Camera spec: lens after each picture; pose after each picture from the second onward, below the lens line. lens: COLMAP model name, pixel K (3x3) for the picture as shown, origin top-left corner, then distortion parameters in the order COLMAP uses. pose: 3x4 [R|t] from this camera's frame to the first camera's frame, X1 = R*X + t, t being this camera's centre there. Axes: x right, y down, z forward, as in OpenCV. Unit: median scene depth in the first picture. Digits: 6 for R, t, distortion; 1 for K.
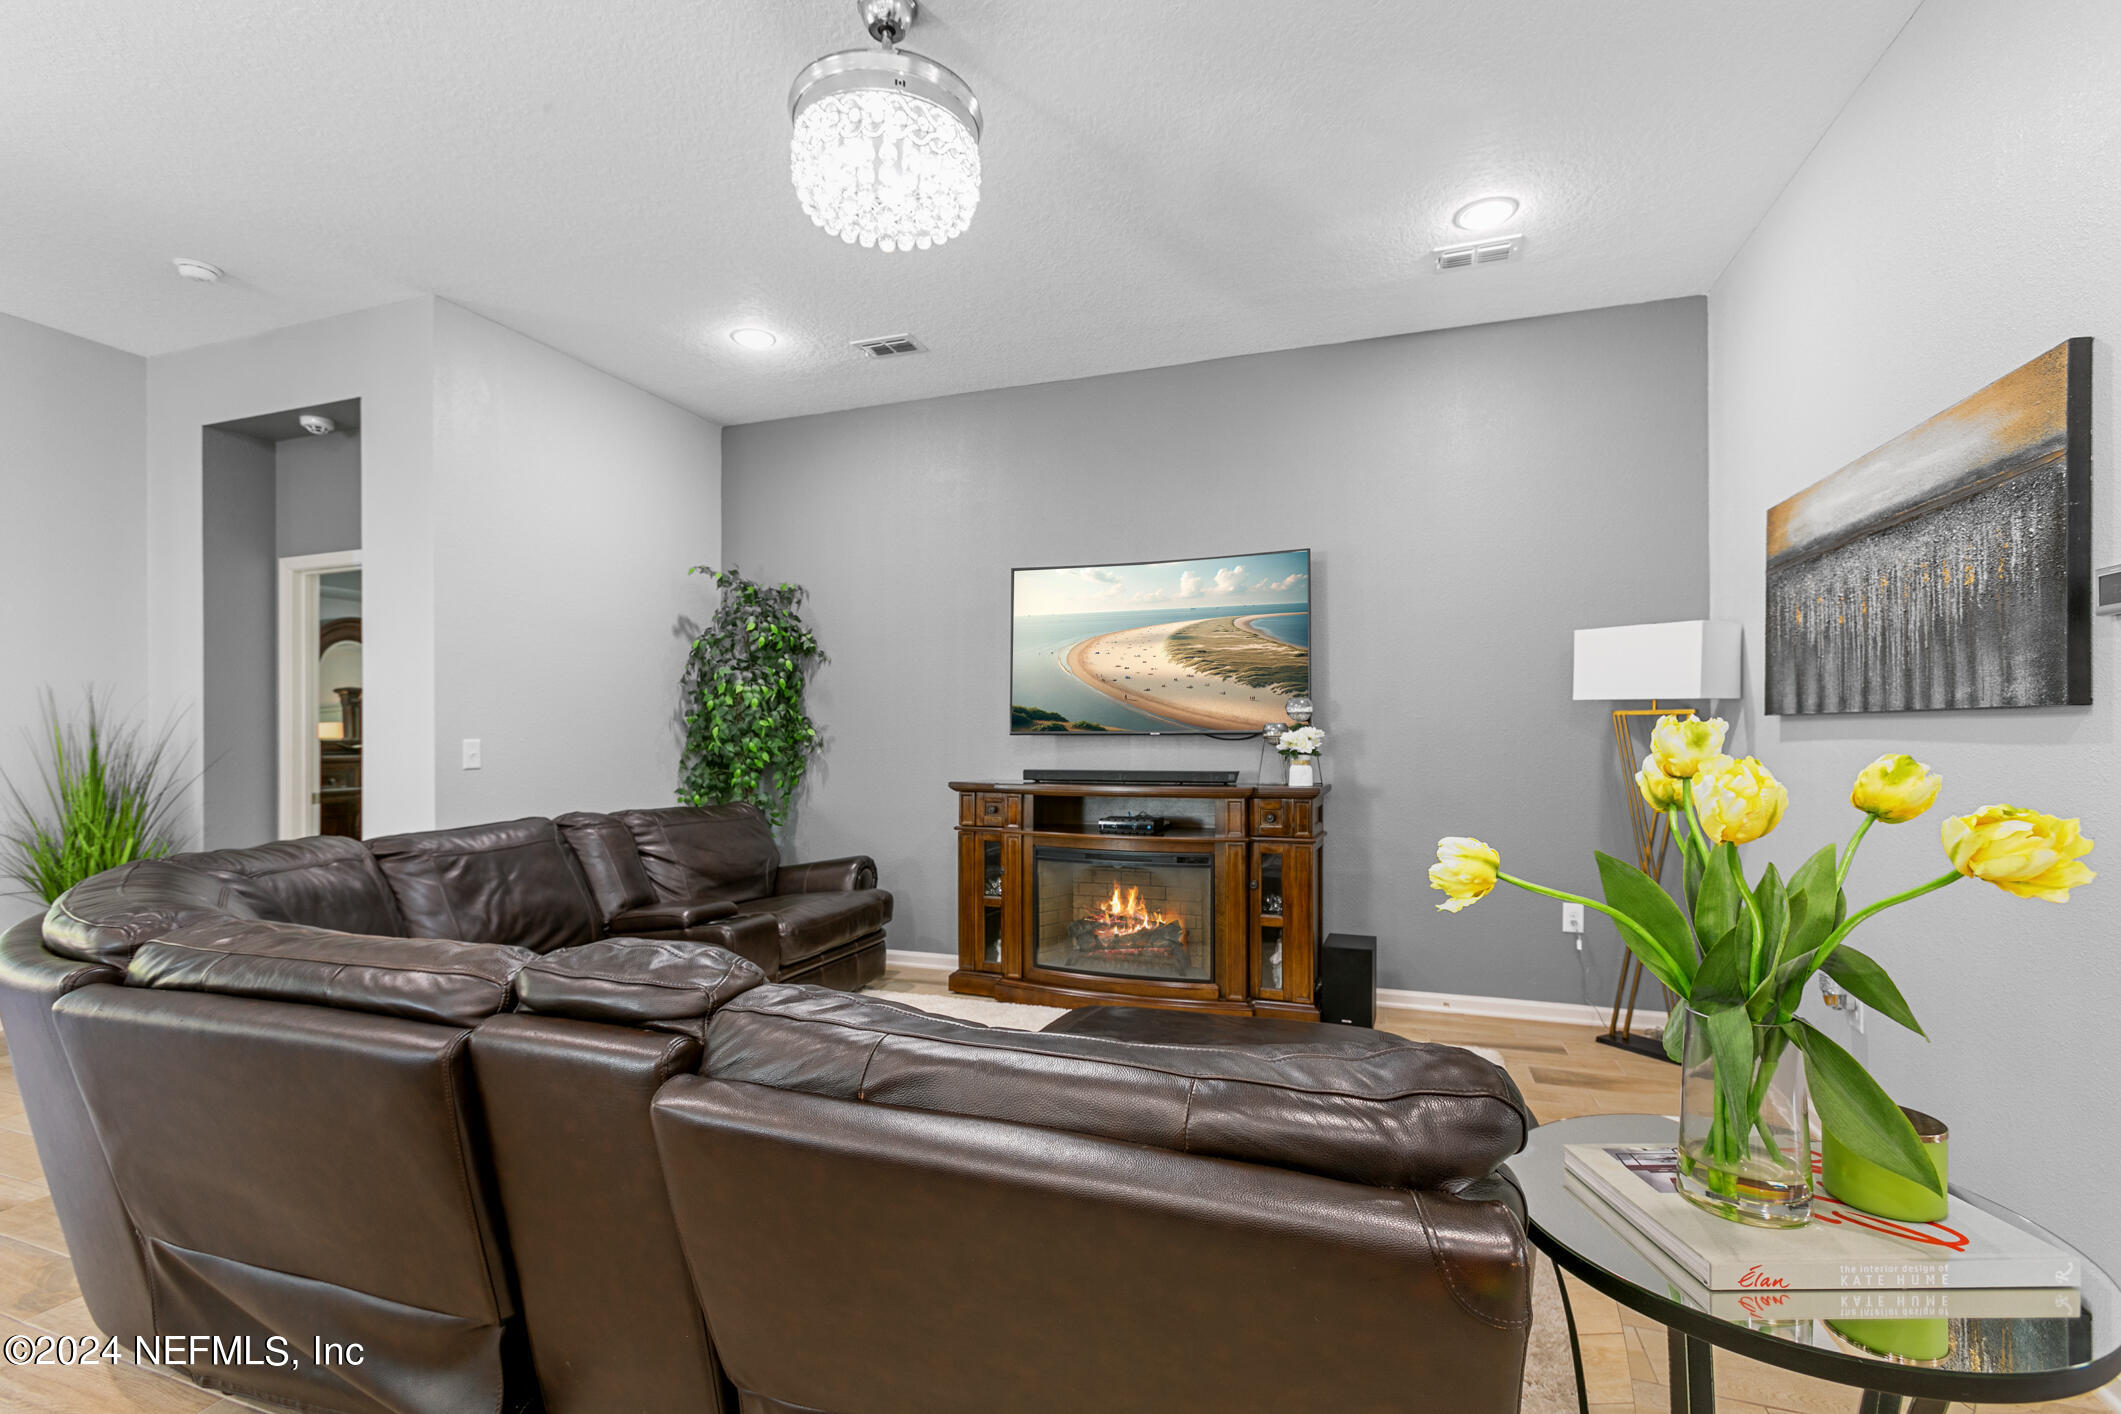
lens RADIAL K [[953.7, 0, 1053.4], [0, 953.7, 709.7], [0, 0, 1]] dist [-0.001778, 0.000428]
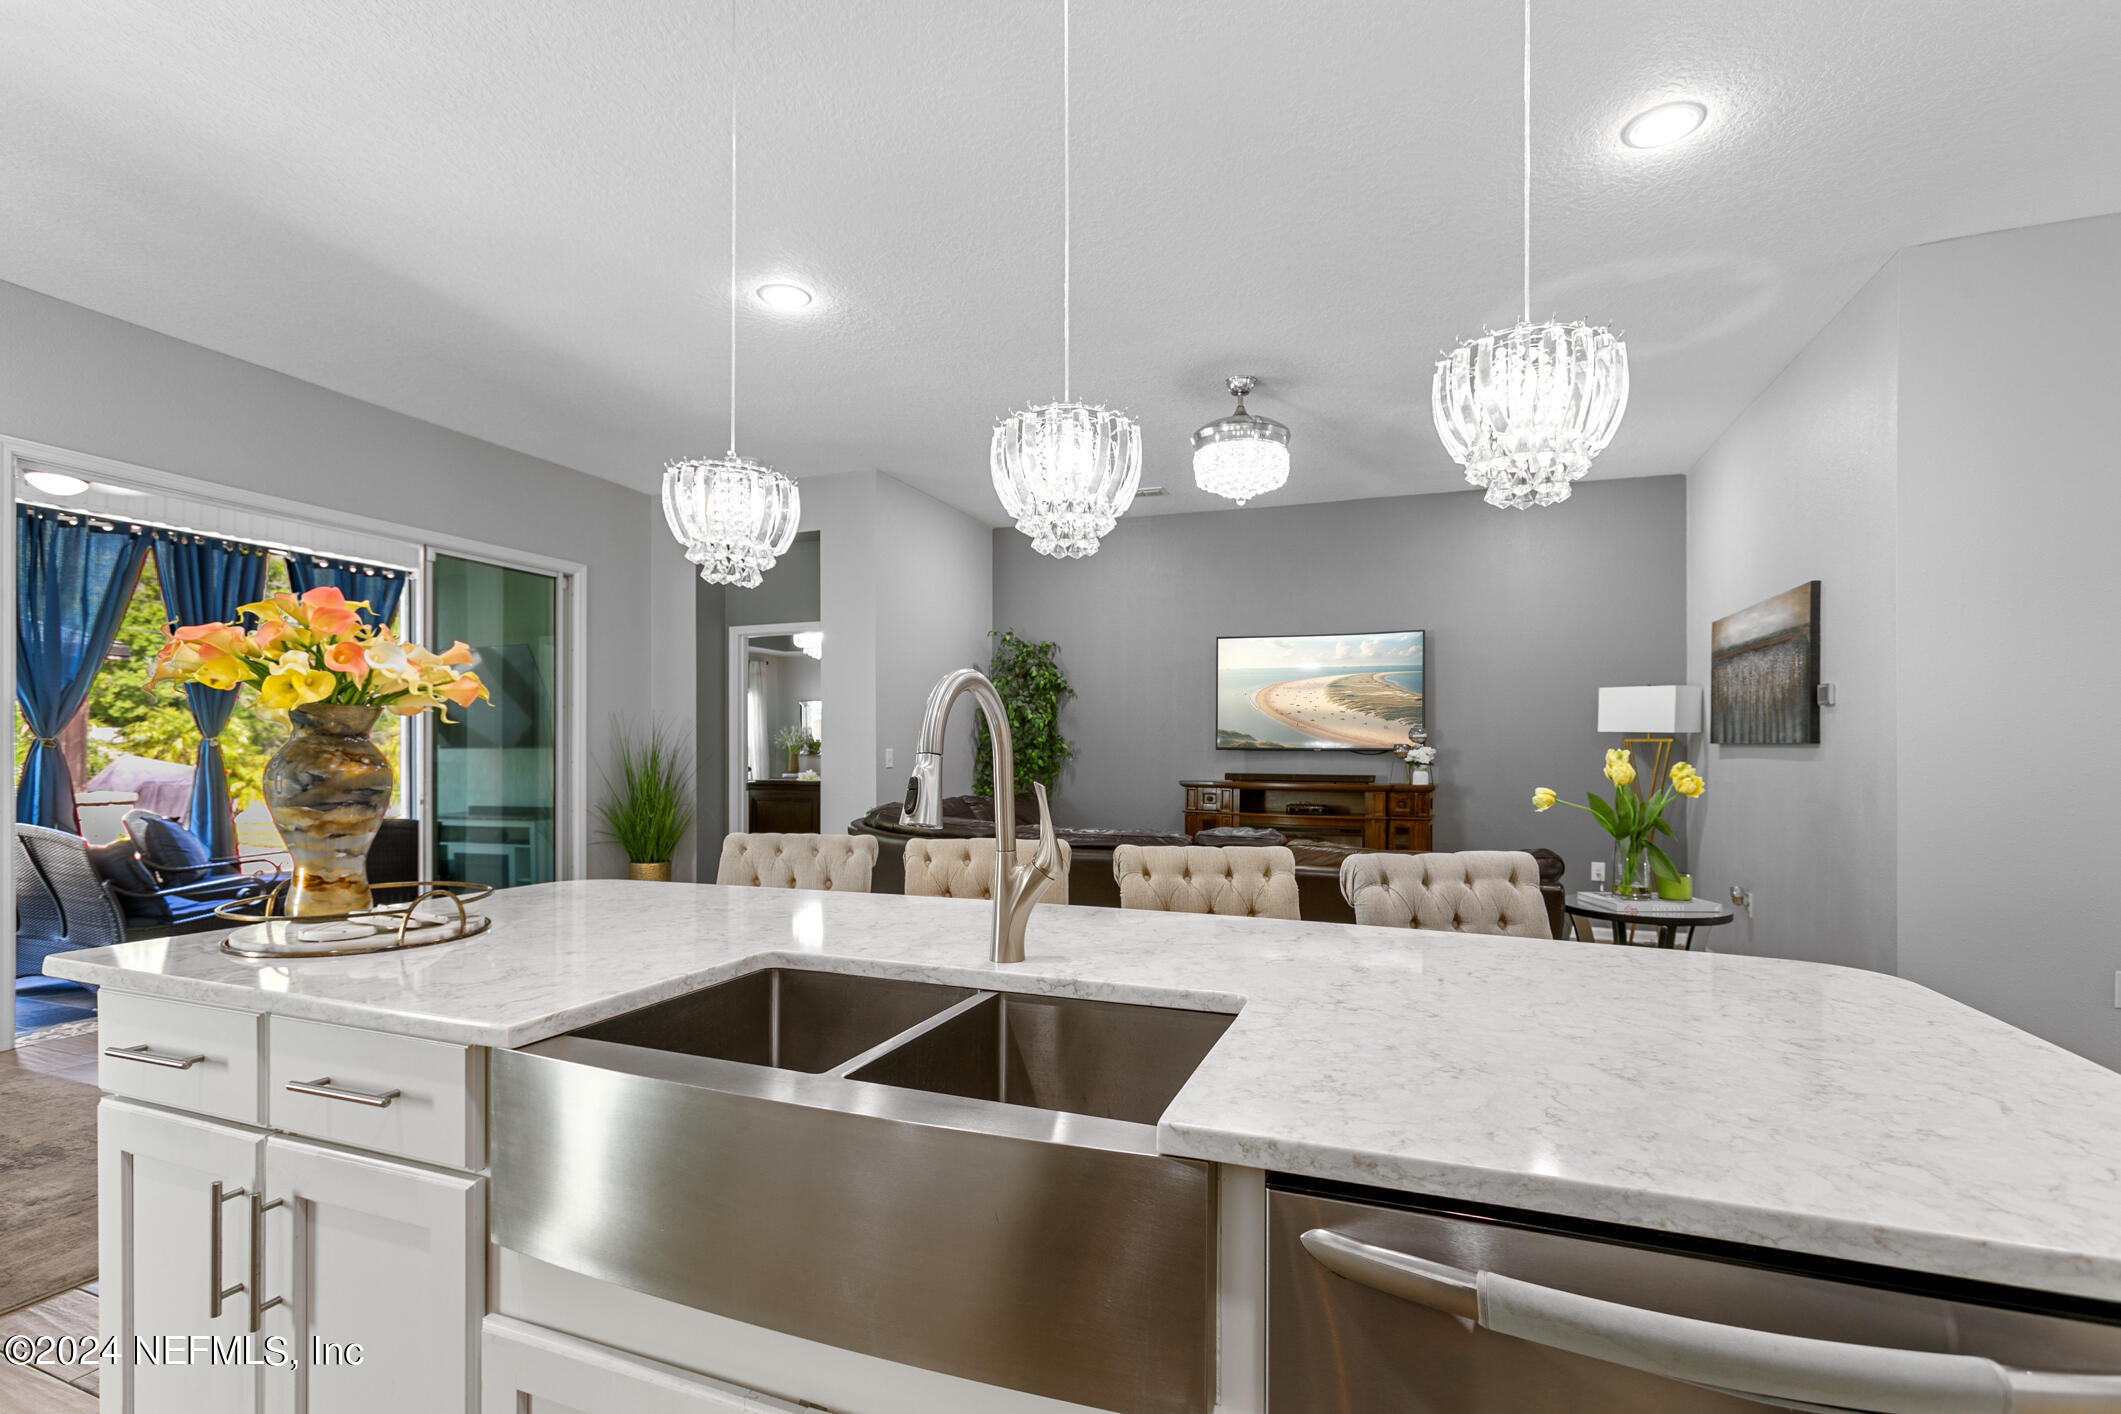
lens RADIAL K [[953.7, 0, 1070.2], [0, 953.7, 717.2], [0, 0, 1]] dist [-0.001778, 0.000428]
pose [[0.999563, 0.010165, -0.027767, -0.267553], [-0.010287, 0.999938, -0.004282, -0.017296], [0.027721, 0.004565, 0.999605, -0.564499]]
